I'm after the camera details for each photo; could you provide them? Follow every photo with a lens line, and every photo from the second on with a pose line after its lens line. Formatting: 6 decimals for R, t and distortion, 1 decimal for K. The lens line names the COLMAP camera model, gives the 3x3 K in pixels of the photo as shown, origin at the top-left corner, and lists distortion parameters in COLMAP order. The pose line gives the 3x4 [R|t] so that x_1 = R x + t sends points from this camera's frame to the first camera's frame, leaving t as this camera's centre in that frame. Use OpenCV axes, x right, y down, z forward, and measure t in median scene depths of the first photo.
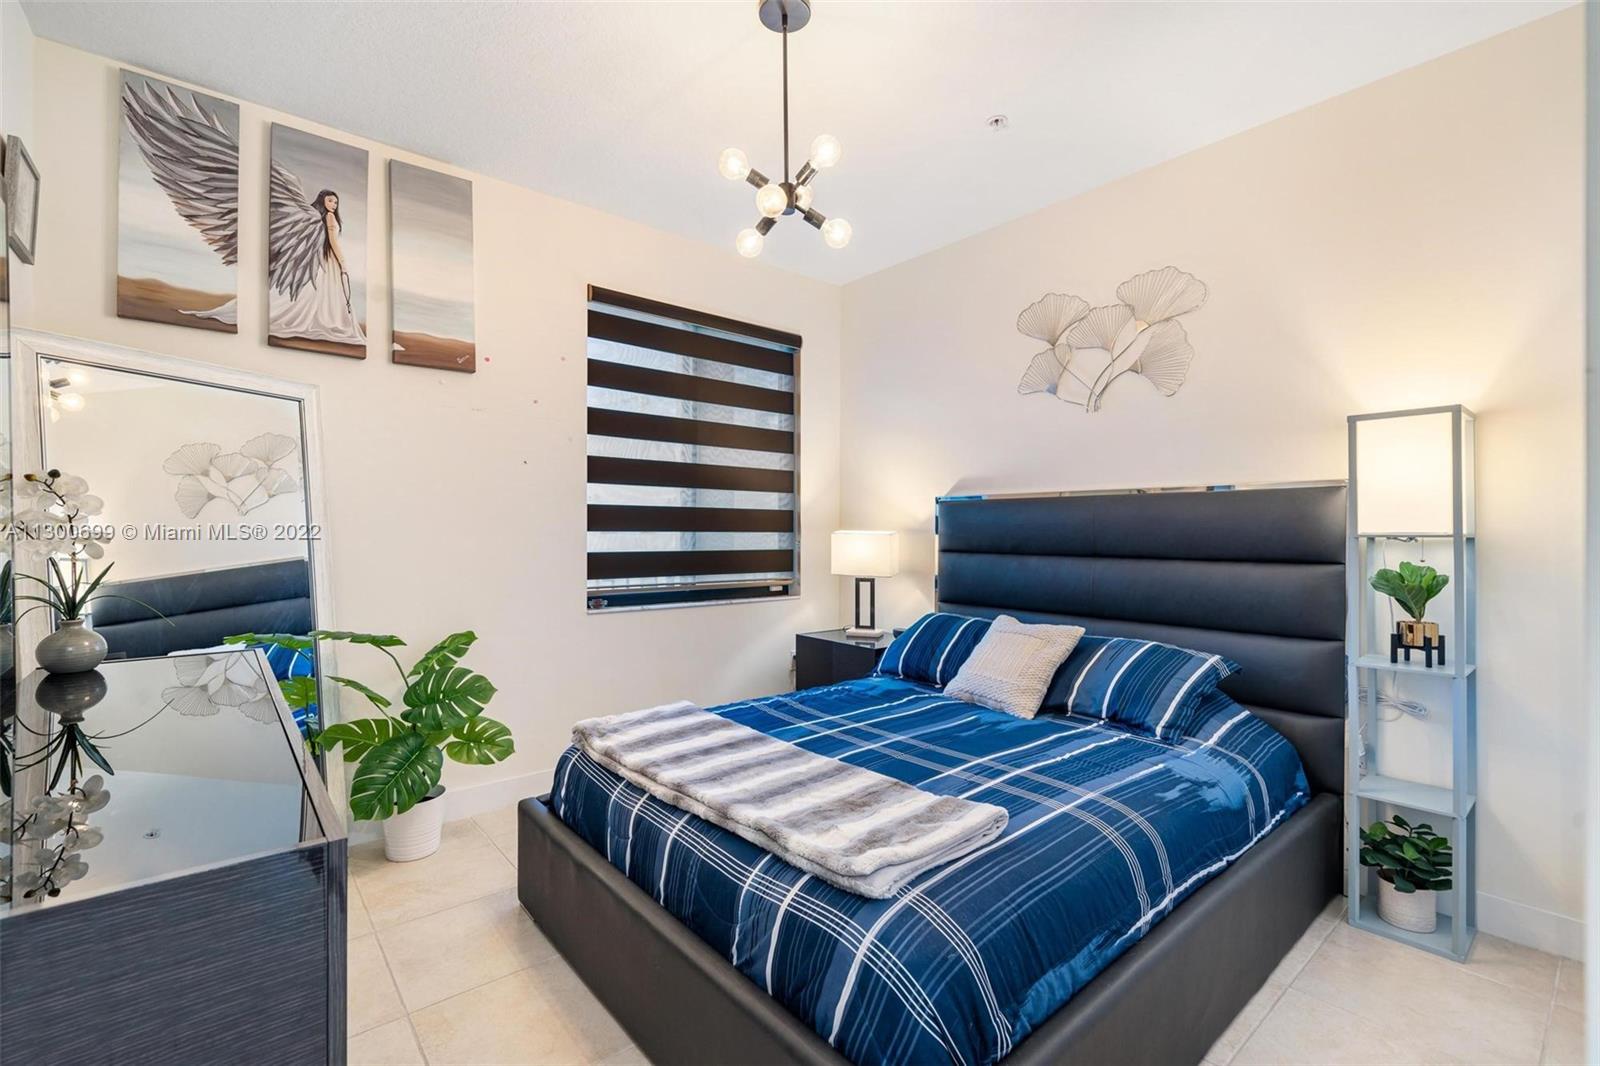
lens RADIAL K [[714.7, 0, 808.0], [0, 714.7, 536.8], [0, 0, 1]] dist [-0.003856, -0.000290]
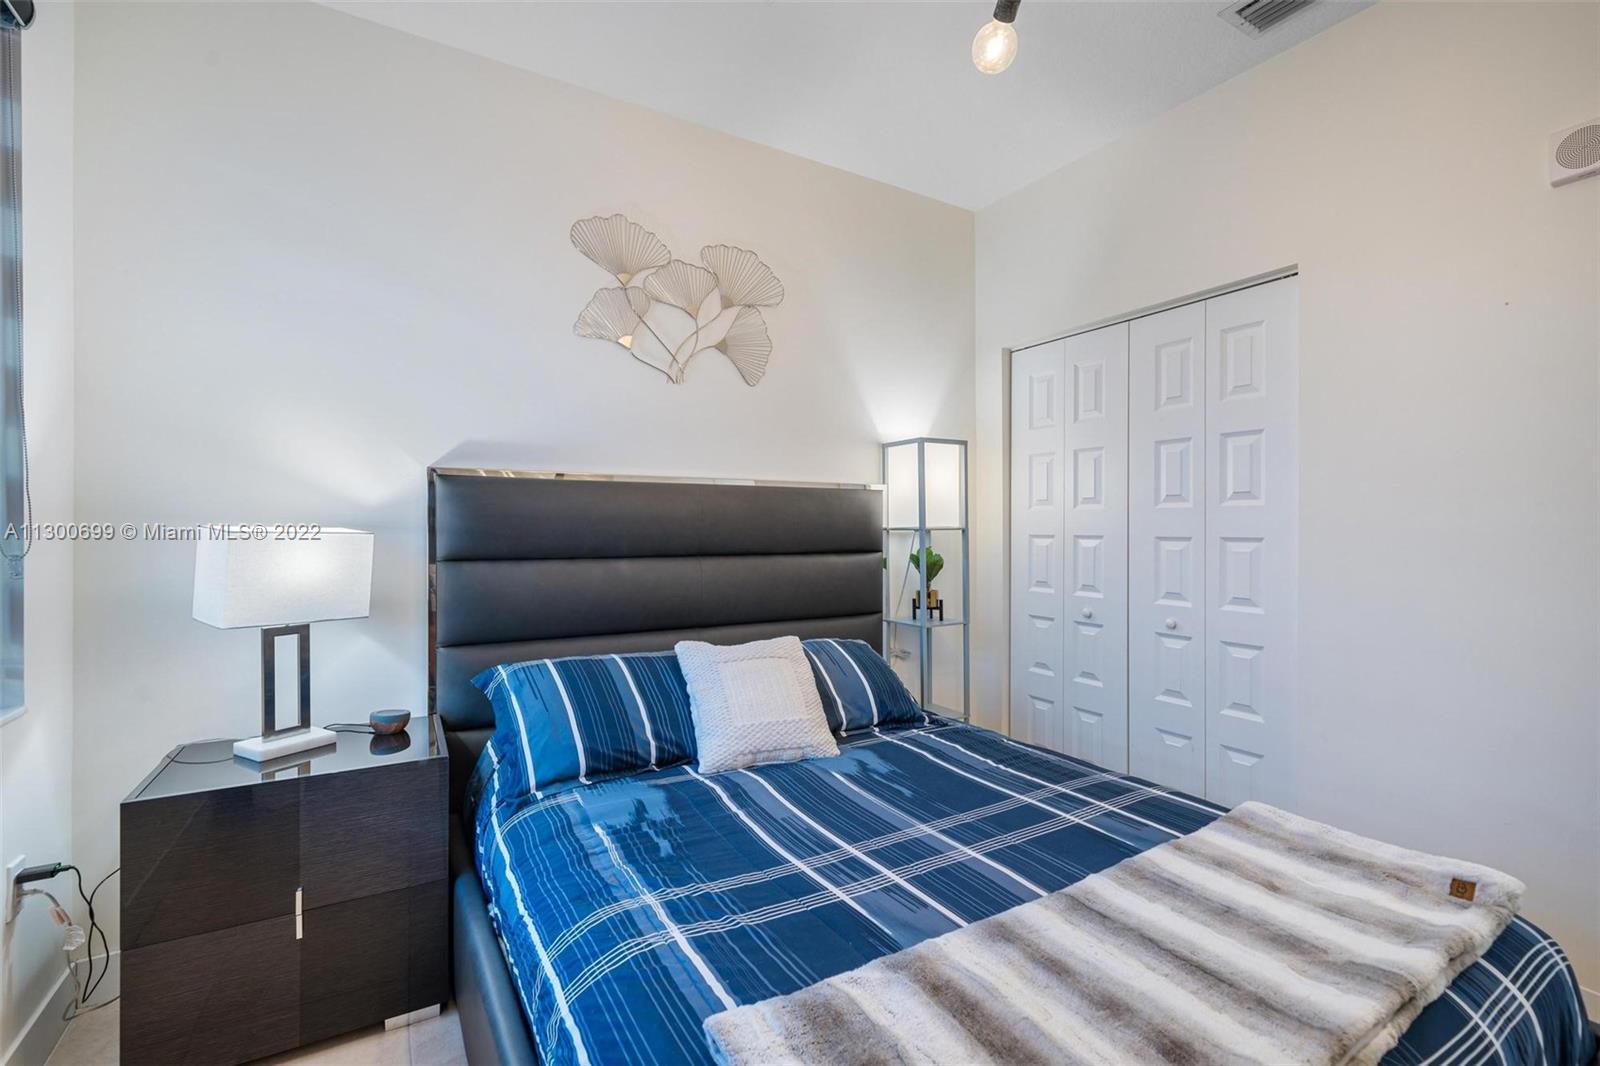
lens RADIAL K [[714.7, 0, 808.0], [0, 714.7, 536.8], [0, 0, 1]] dist [-0.003856, -0.000290]
pose [[0.152035, -0.025591, 0.988044, -0.516472], [0.002158, 0.999671, 0.025560, -0.020482], [-0.988373, -0.001754, 0.152041, 0.908988]]
